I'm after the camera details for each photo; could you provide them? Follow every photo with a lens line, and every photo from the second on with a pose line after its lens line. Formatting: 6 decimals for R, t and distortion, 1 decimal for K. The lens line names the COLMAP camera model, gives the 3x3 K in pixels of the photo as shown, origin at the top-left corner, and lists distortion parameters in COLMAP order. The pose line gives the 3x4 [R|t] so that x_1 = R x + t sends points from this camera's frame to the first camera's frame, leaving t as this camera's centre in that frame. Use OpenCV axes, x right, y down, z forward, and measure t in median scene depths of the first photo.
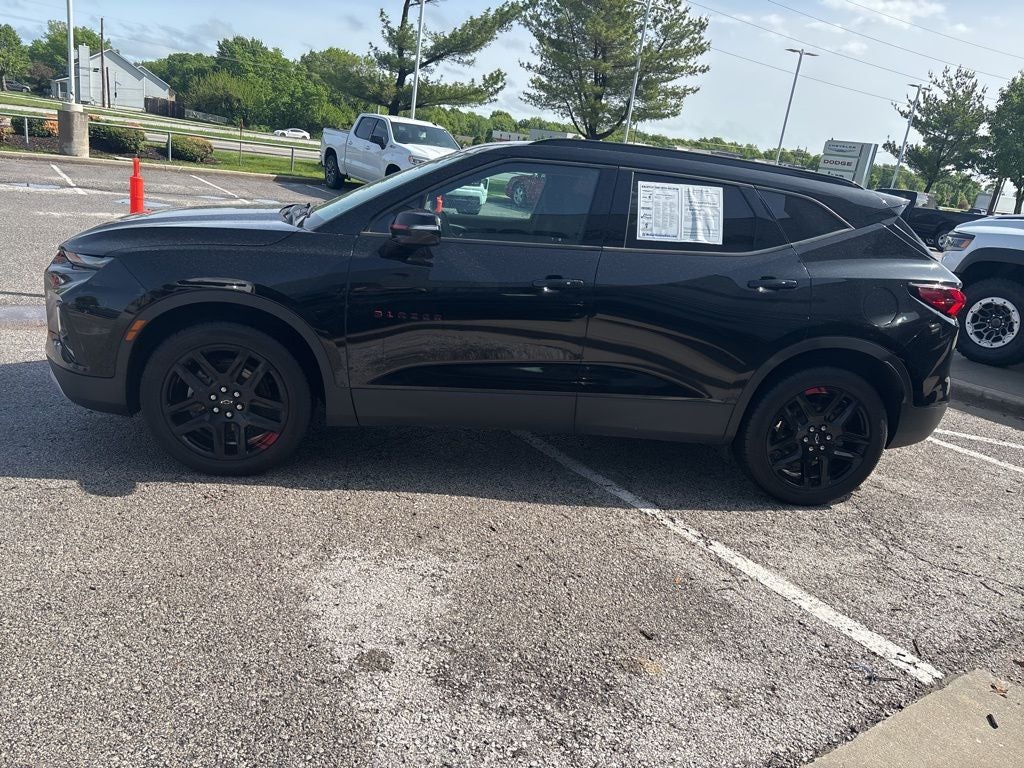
lens RADIAL K [[776.2, 0, 514.3], [0, 776.2, 390.6], [0, 0, 1]] dist [0.053191, -0.063593]
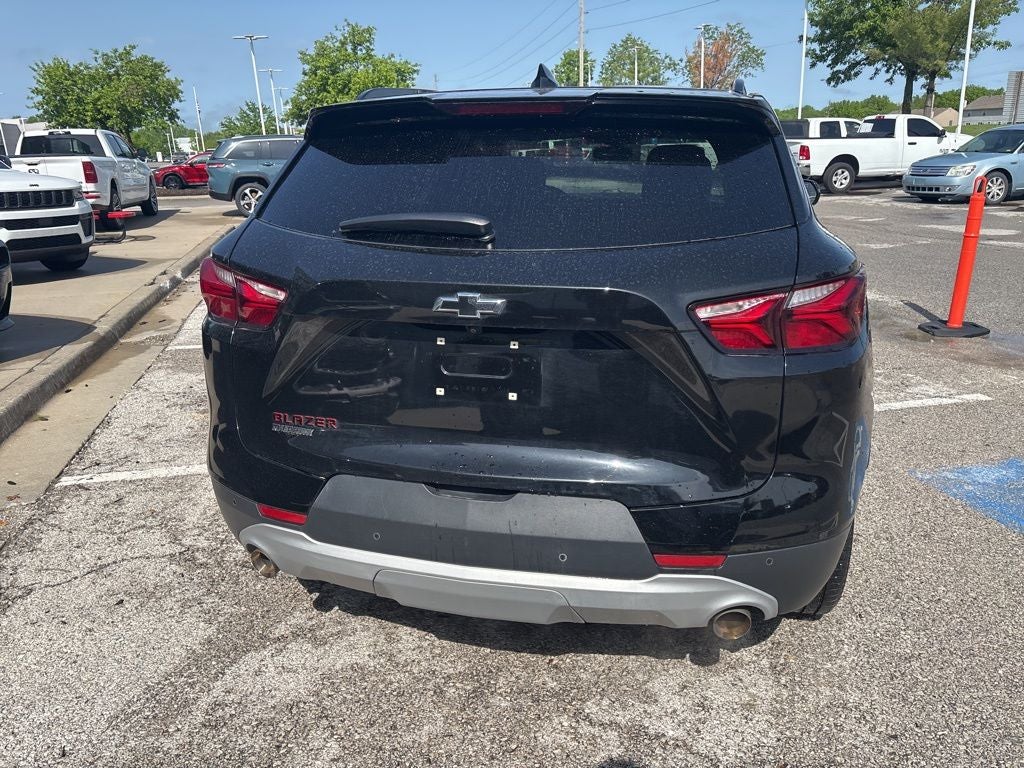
lens RADIAL K [[776.2, 0, 510.0], [0, 776.2, 389.8], [0, 0, 1]] dist [0.053191, -0.063593]
pose [[-0.353677, 0.171856, -0.919444, 0.164454], [-0.290405, 0.914226, 0.282589, -0.042708], [0.889144, 0.366957, -0.273433, 0.222975]]
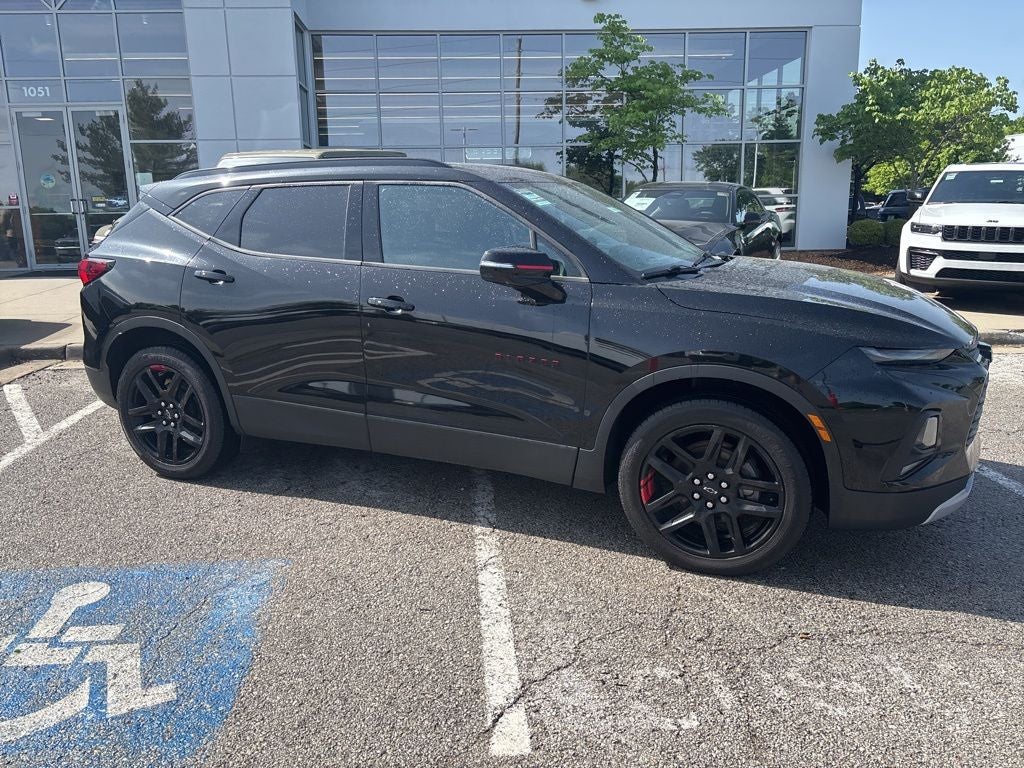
lens RADIAL K [[776.2, 0, 506.2], [0, 776.2, 378.1], [0, 0, 1]] dist [0.053191, -0.063593]
pose [[-0.854201, -0.213168, 0.474236, -0.090952], [0.065291, 0.860897, 0.504573, -0.102153], [-0.515827, 0.461970, -0.721461, 0.320663]]
